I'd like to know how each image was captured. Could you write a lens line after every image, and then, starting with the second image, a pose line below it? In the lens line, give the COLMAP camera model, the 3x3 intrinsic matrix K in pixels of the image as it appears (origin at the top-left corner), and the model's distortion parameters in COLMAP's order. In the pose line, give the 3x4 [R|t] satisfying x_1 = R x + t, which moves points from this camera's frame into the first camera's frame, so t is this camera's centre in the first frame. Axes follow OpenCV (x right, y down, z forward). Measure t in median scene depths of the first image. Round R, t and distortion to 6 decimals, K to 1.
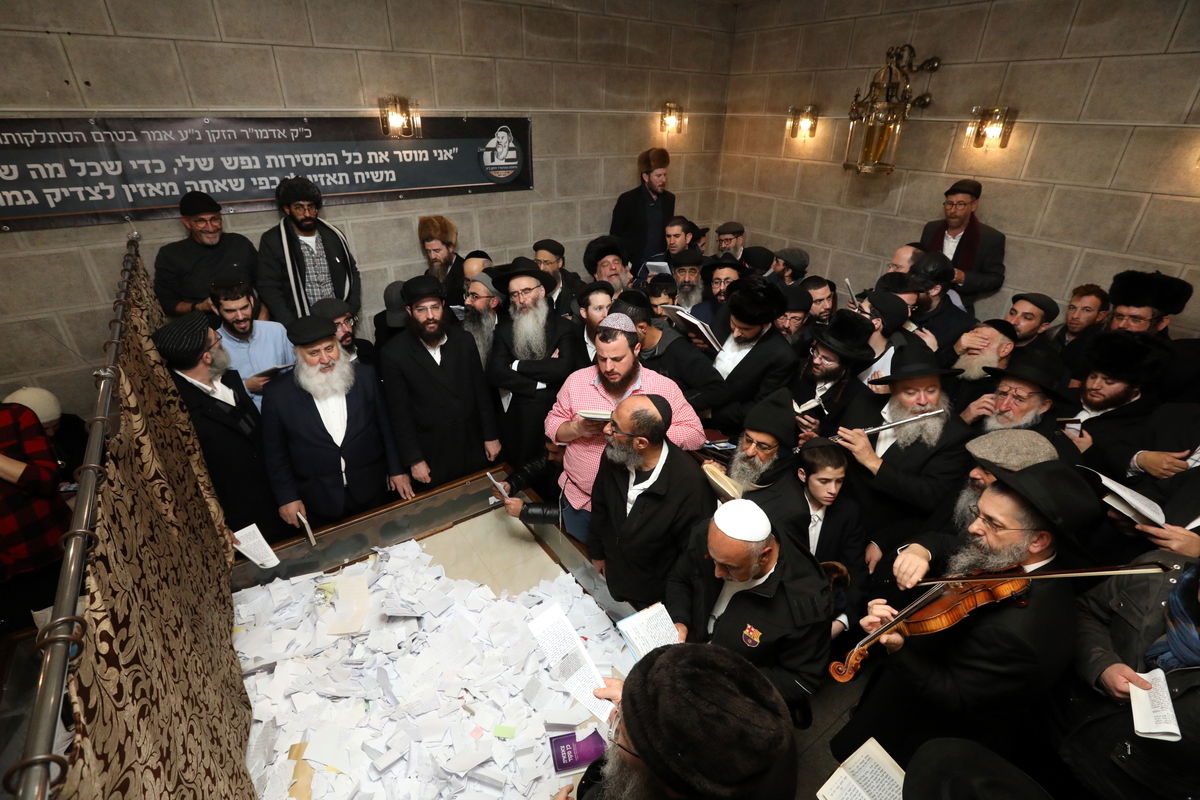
lens RADIAL K [[561.6, 0, 620.8], [0, 561.6, 401.9], [0, 0, 1]] dist [-0.054084, 0.018688]
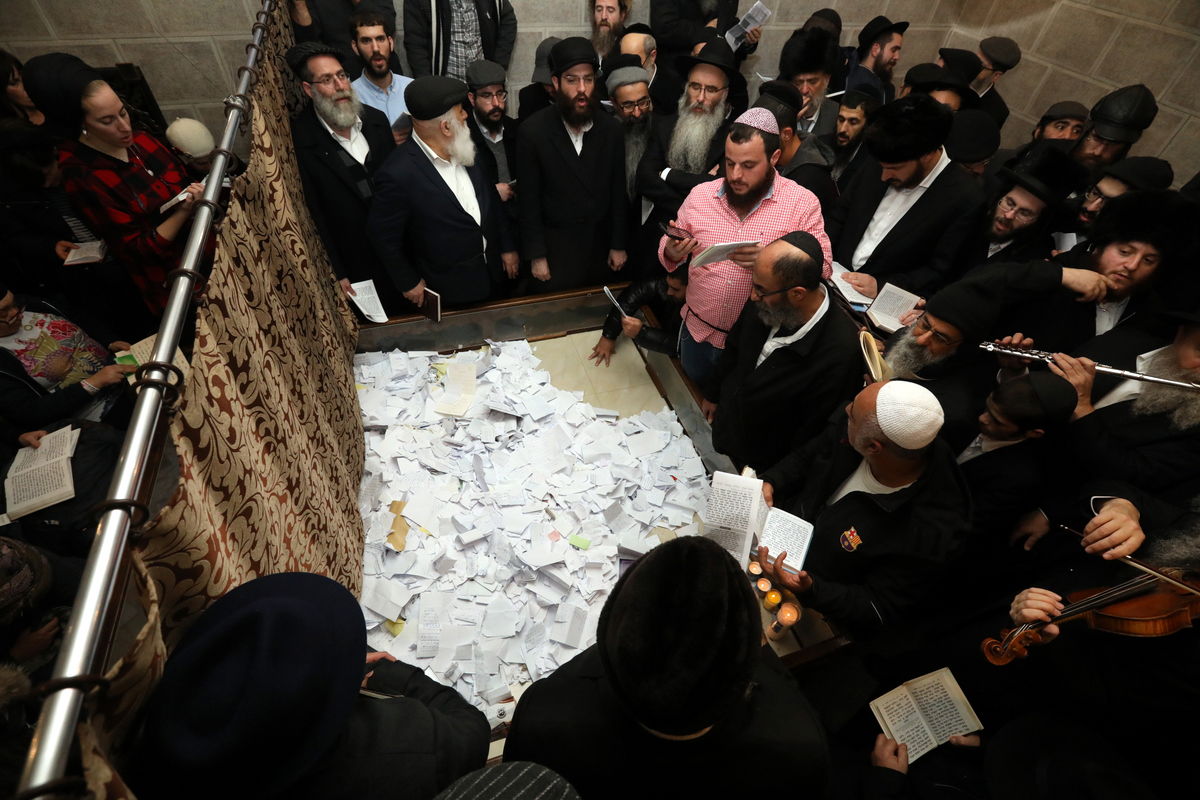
lens RADIAL K [[542.7, 0, 584.7], [0, 542.7, 402.3], [0, 0, 1]] dist [-0.042741, -0.000006]
pose [[0.944017, 0.250661, -0.214477, -0.055798], [-0.170219, 0.927009, 0.334185, 0.016611], [0.282590, -0.278969, 0.917780, 0.162228]]
